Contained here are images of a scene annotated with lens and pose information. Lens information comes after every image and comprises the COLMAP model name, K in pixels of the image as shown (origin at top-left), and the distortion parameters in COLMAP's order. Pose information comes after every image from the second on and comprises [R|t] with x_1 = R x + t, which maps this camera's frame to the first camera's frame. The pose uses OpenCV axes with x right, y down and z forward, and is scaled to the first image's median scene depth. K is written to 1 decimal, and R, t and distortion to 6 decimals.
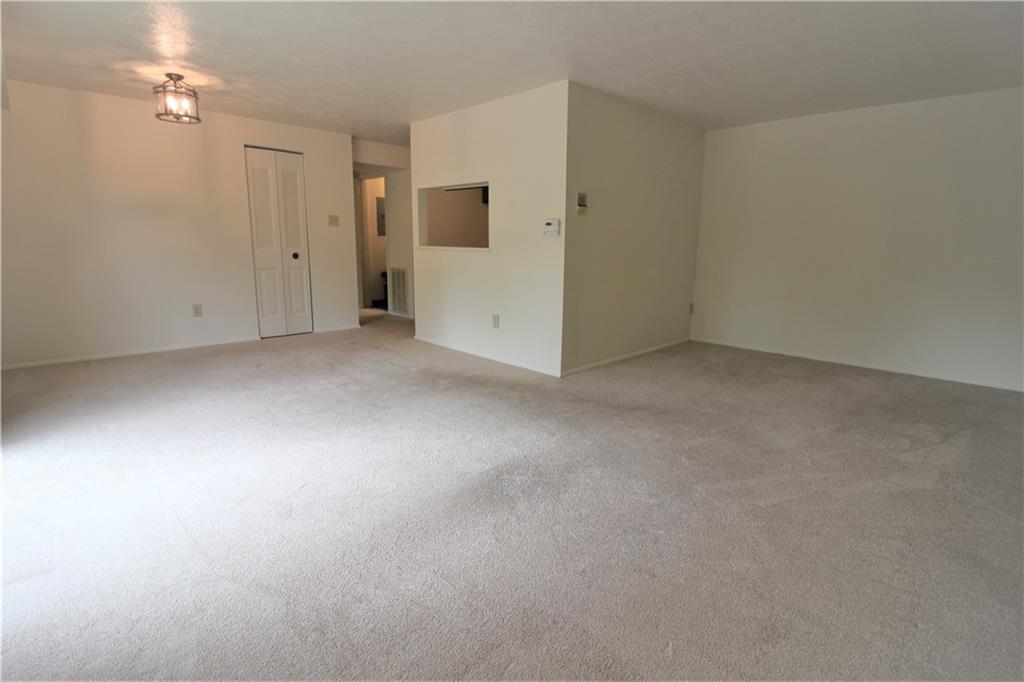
lens RADIAL K [[489.6, 0, 514.8], [0, 489.6, 330.0], [0, 0, 1]] dist [0.000877, -0.014548]
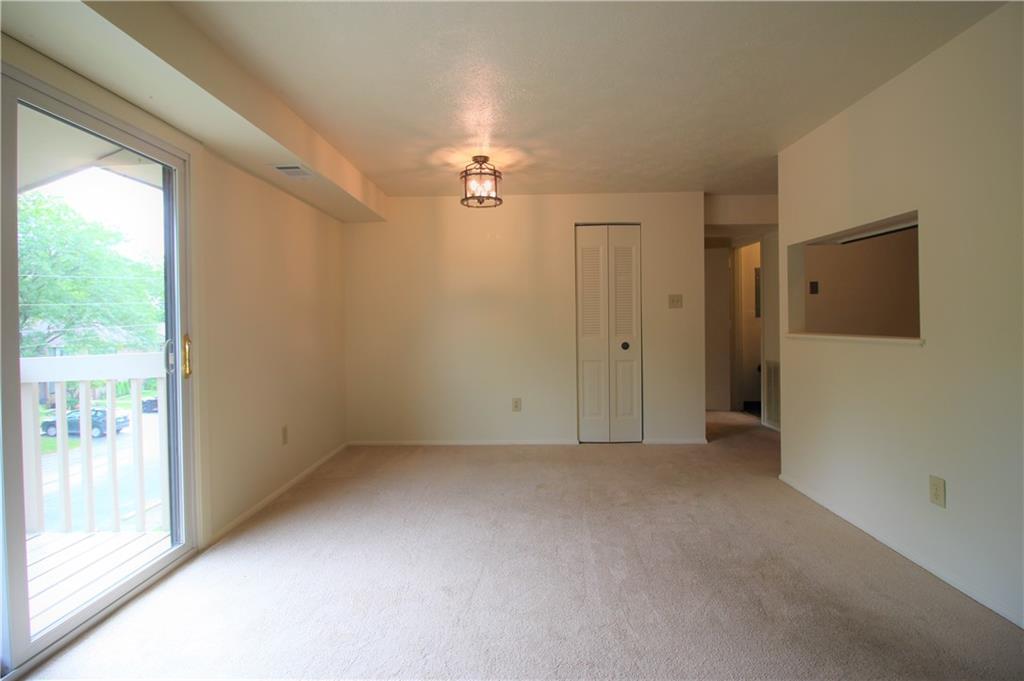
lens RADIAL K [[489.6, 0, 514.8], [0, 489.6, 329.5], [0, 0, 1]] dist [0.000877, -0.014548]
pose [[0.694856, -0.012597, -0.719038, 0.014436], [-0.105822, 0.987172, -0.119557, -0.064681], [0.711320, 0.159165, 0.684609, 0.319904]]
